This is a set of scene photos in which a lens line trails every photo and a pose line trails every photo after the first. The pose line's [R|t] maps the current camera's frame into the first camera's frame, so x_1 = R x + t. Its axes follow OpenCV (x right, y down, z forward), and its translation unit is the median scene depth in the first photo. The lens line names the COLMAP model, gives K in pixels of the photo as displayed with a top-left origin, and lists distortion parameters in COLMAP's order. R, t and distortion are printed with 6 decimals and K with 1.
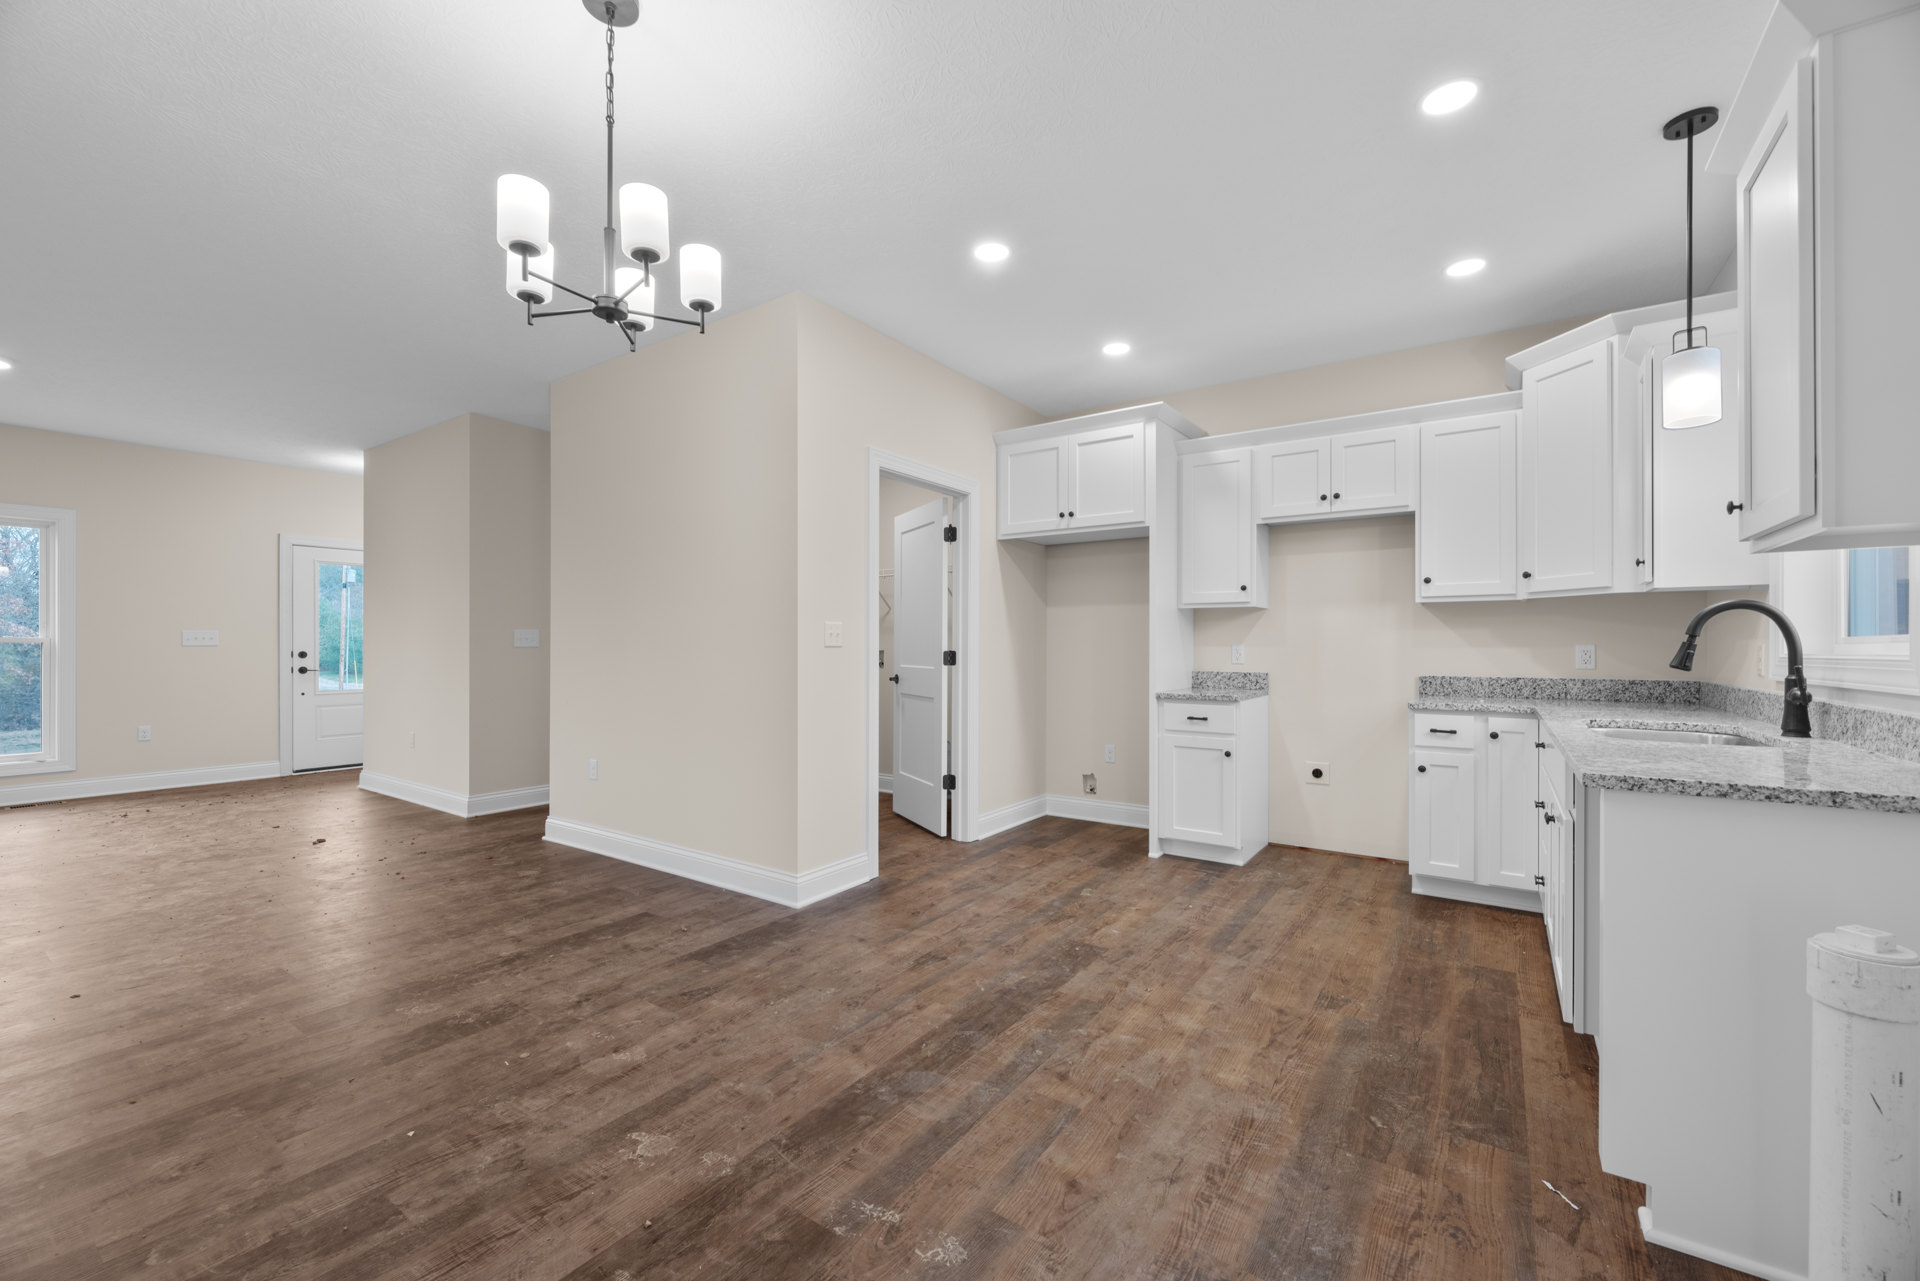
lens RADIAL K [[775.9, 0, 957.9], [0, 775.9, 646.0], [0, 0, 1]] dist [-0.002014, -0.000249]
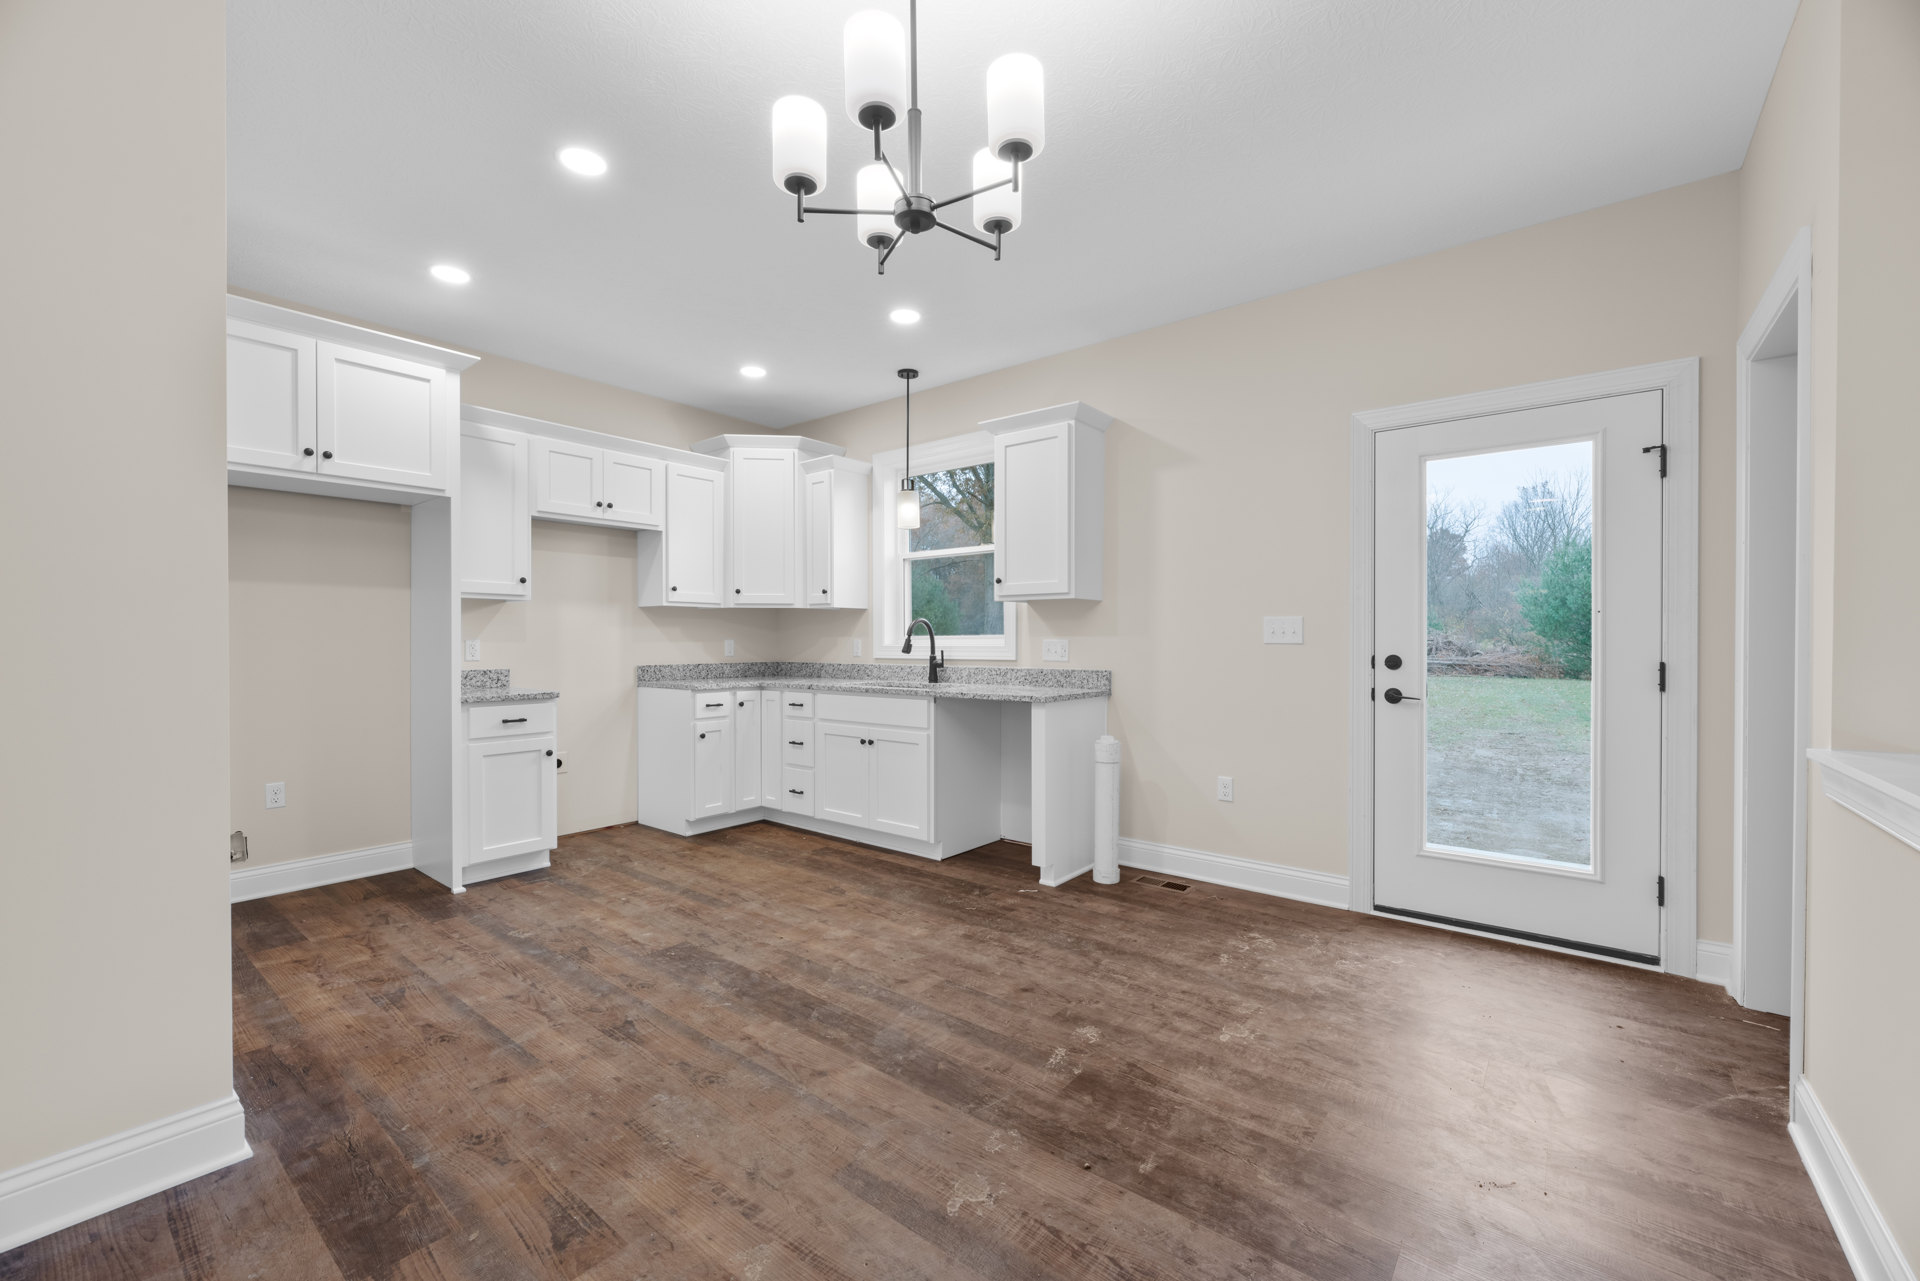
lens RADIAL K [[775.9, 0, 957.9], [0, 775.9, 646.0], [0, 0, 1]] dist [-0.002014, -0.000249]
pose [[0.070528, -0.009140, 0.997468, -0.714368], [0.000540, 0.999958, 0.009125, -0.003387], [-0.997510, -0.000105, 0.070530, 0.522581]]
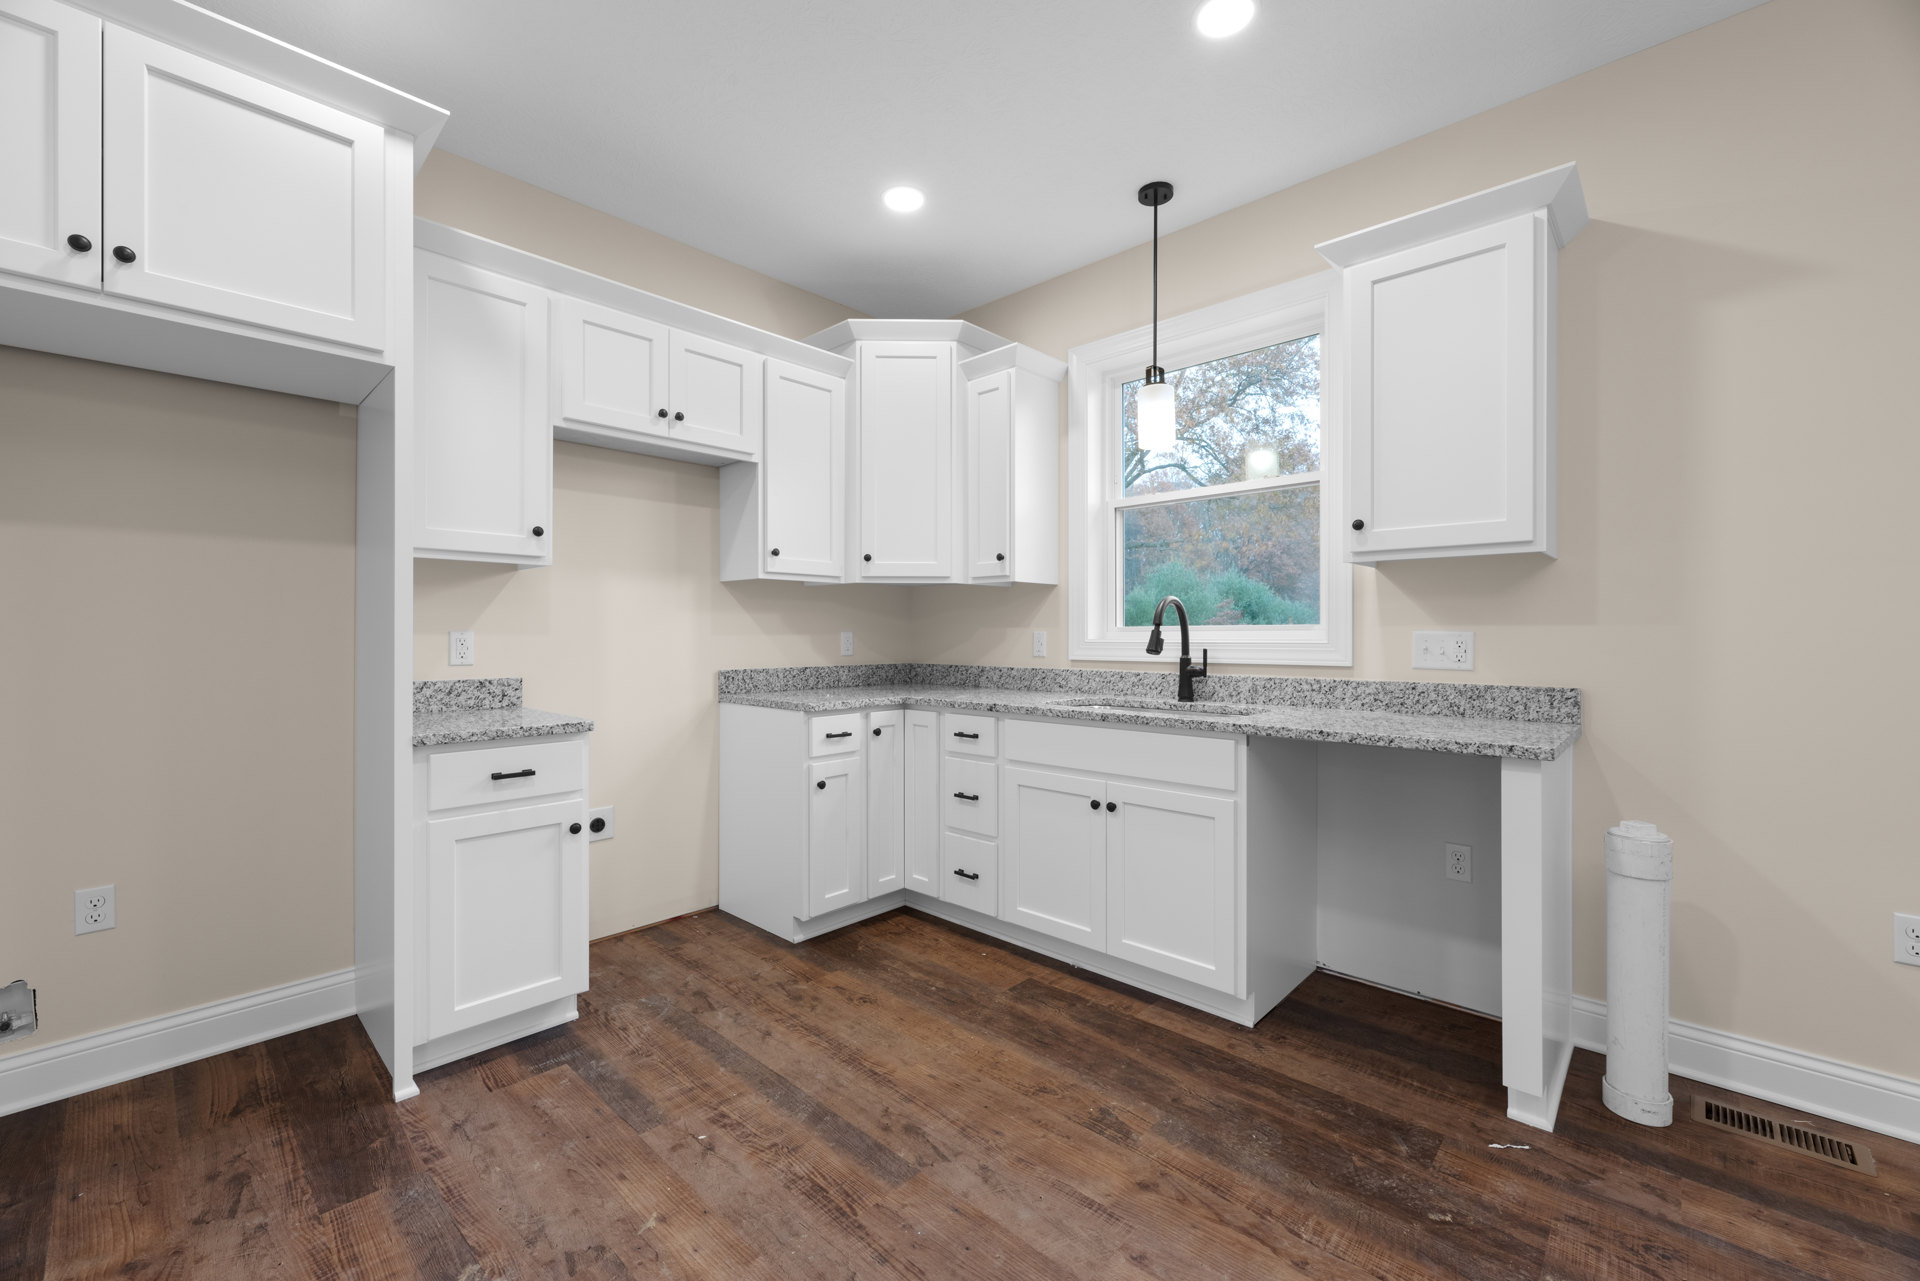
lens RADIAL K [[775.3, 0, 956.9], [0, 775.3, 632.8], [0, 0, 1]] dist [-0.001560, 0.000067]
pose [[0.146225, -0.000892, 0.989251, -0.196593], [-0.000256, 1.000000, 0.000939, -0.001316], [-0.989251, -0.000390, 0.146225, 0.801153]]
